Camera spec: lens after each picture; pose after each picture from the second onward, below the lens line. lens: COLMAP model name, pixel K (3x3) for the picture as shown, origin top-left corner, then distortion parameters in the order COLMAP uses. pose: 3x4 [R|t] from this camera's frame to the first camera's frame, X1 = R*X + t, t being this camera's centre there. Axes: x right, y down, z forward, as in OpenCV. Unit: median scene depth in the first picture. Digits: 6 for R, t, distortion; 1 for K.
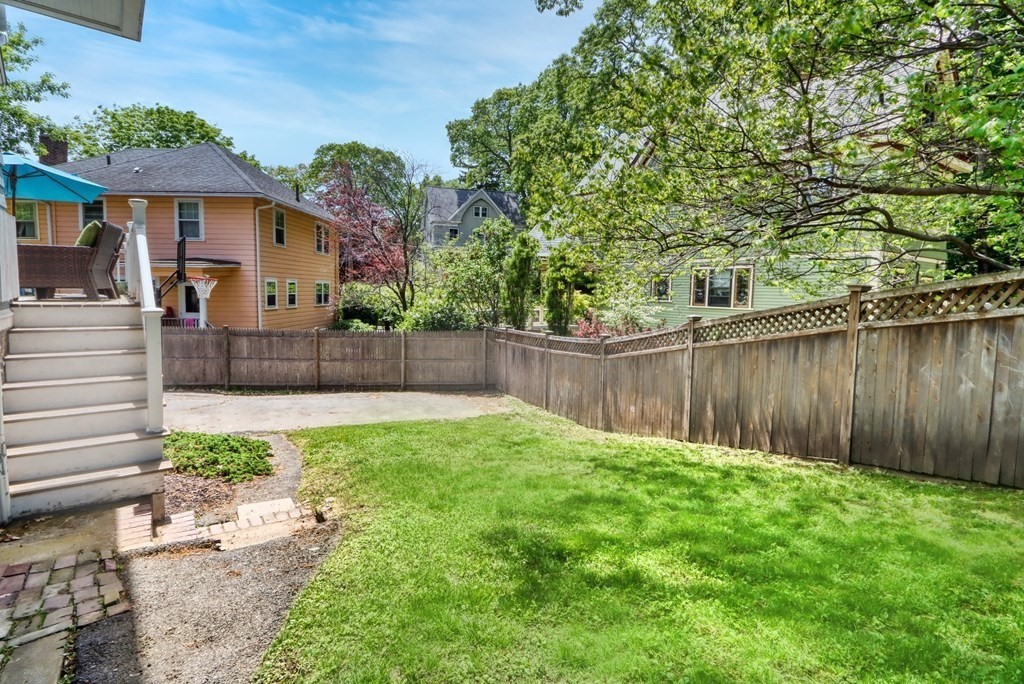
lens RADIAL K [[476.5, 0, 480.4], [0, 476.5, 331.8], [0, 0, 1]] dist [-0.003164, -0.001043]
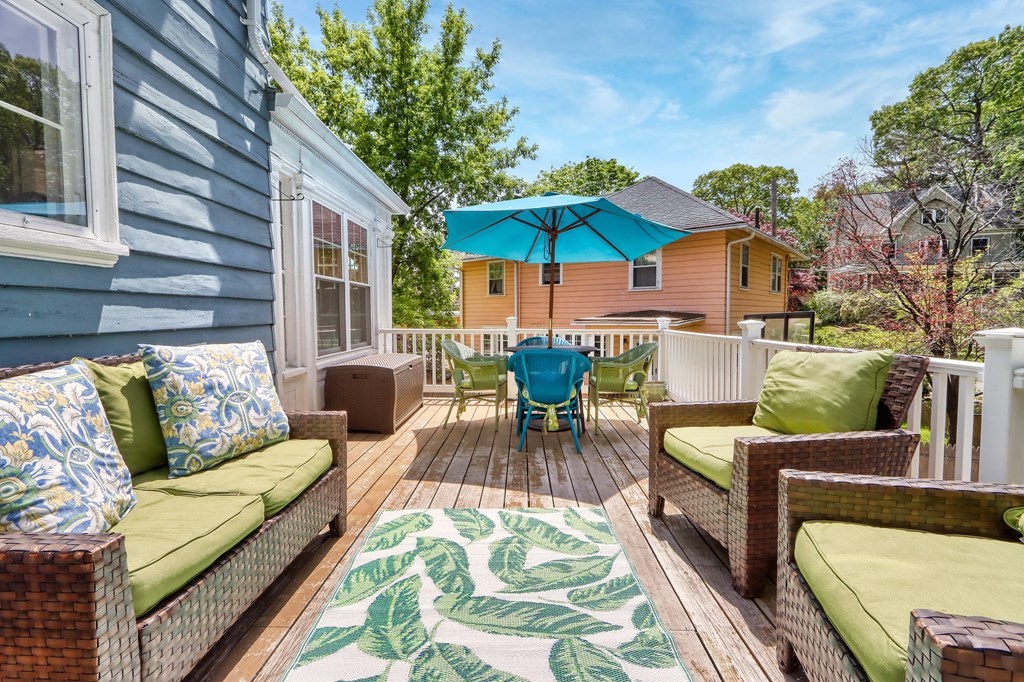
lens RADIAL K [[476.5, 0, 509.8], [0, 476.5, 338.9], [0, 0, 1]] dist [-0.003164, -0.001043]
pose [[0.771352, 0.010891, -0.636316, -0.133876], [-0.042879, 0.998471, -0.034889, -0.034152], [0.634963, 0.054196, 0.770639, 0.102183]]
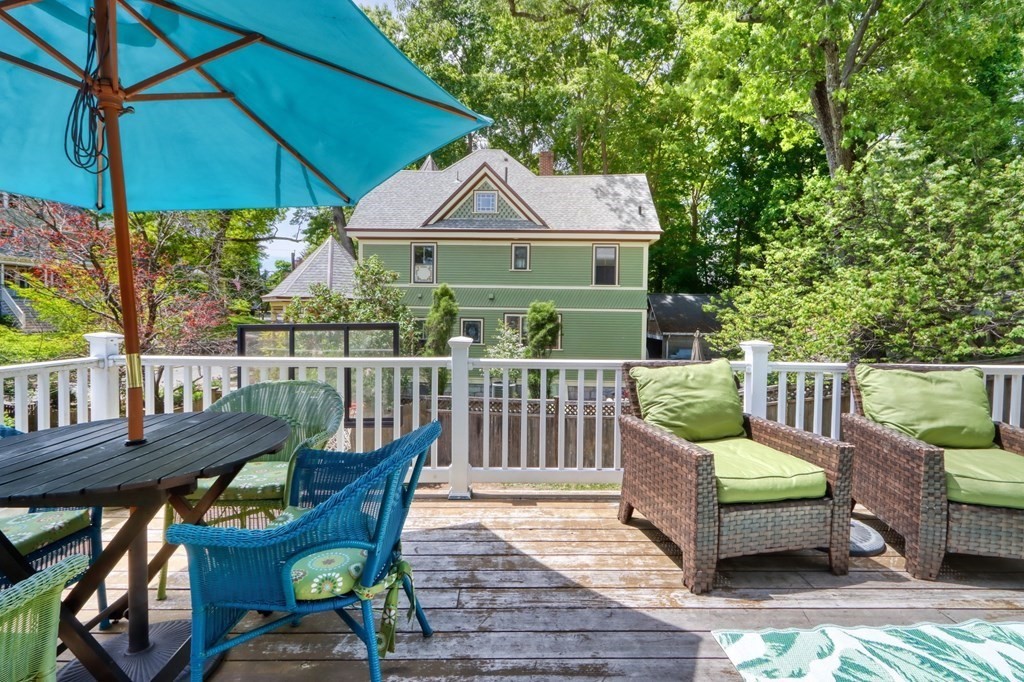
lens RADIAL K [[476.5, 0, 508.8], [0, 476.5, 324.3], [0, 0, 1]] dist [-0.003164, -0.001043]
pose [[0.597288, -0.027651, 0.801550, -0.717911], [0.064957, 0.997790, -0.013983, -0.098529], [-0.799392, 0.060419, 0.597764, 0.456104]]
